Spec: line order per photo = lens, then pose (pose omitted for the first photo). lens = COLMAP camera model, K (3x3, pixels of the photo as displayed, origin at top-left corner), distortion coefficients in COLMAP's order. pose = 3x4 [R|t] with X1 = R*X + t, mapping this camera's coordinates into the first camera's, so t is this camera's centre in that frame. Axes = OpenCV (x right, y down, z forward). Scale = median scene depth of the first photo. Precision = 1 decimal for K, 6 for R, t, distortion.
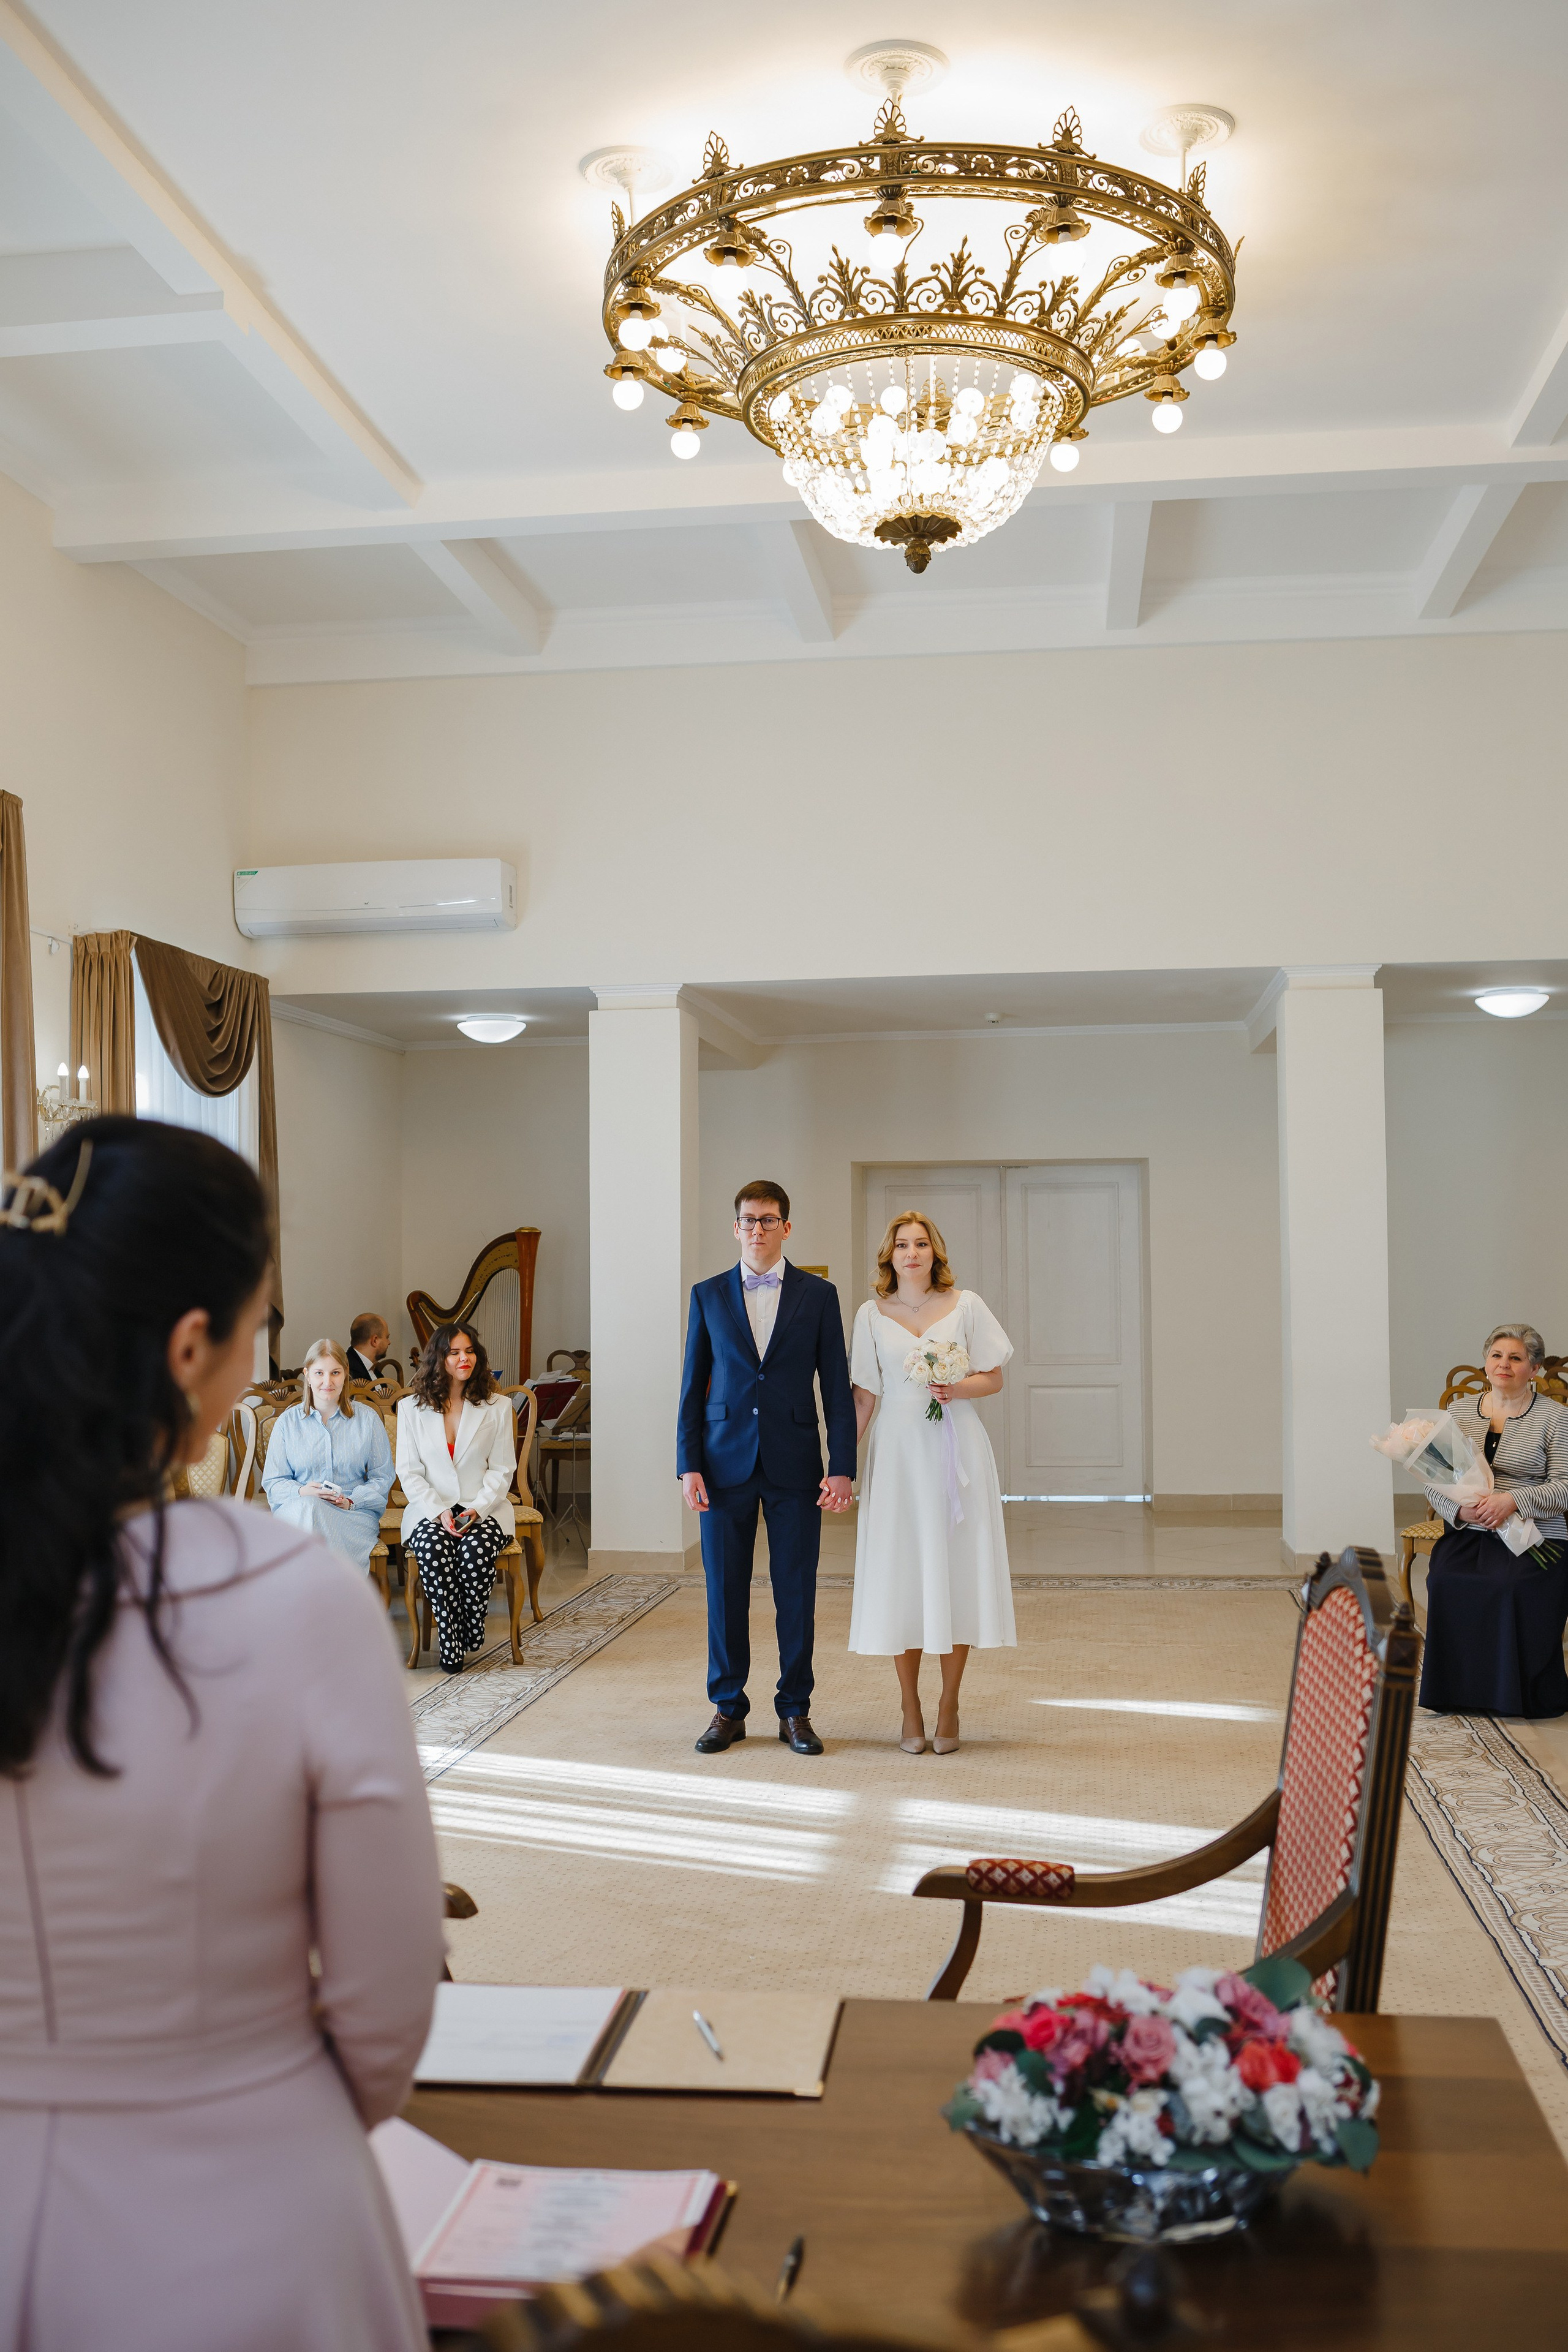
lens RADIAL K [[2319.1, 0, 784.0], [0, 2319.1, 1176.0], [0, 0, 1]] dist [0.000084, 0.000780]
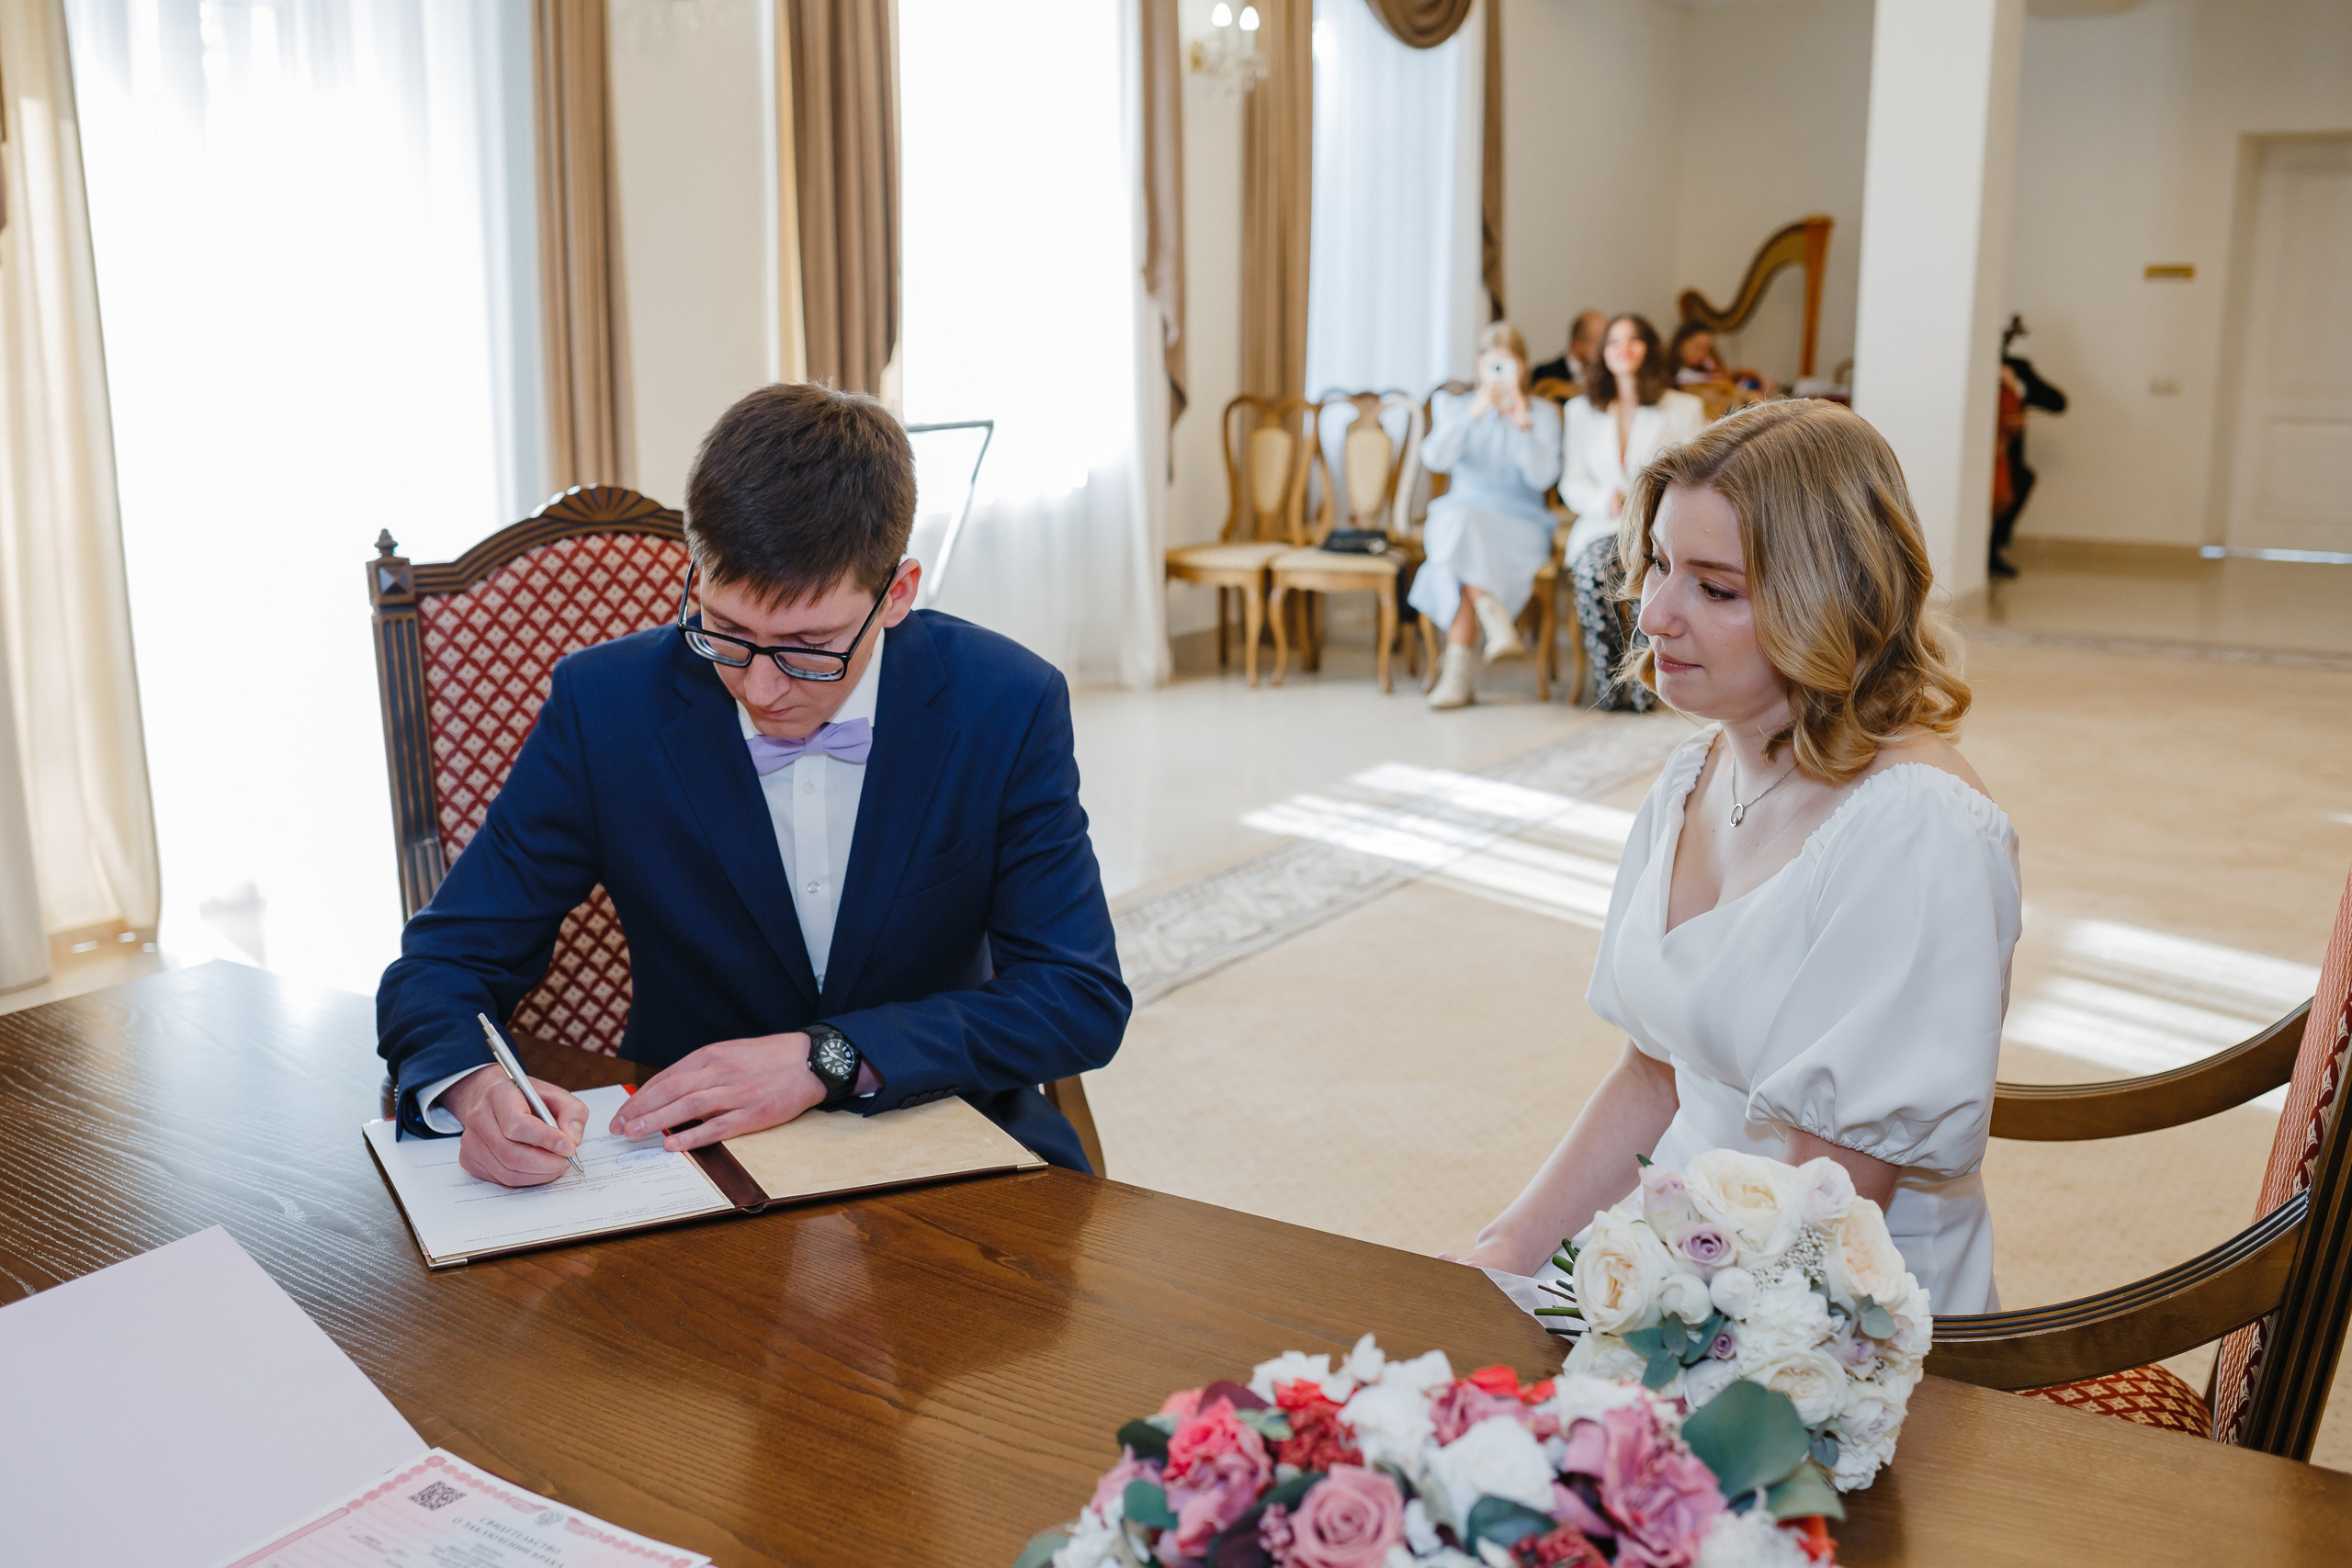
lens RADIAL K [[2388.8, 0, 1176.0], [0, 2388.8, 784.0], [0, 0, 1]] dist [-0.004199, -0.003452]
pose [[0.910266, 0.087956, -0.404573, 0.071881], [0.012599, 0.970836, 0.239413, 0.021846], [0.413832, -0.223027, 0.882611, 0.129017]]
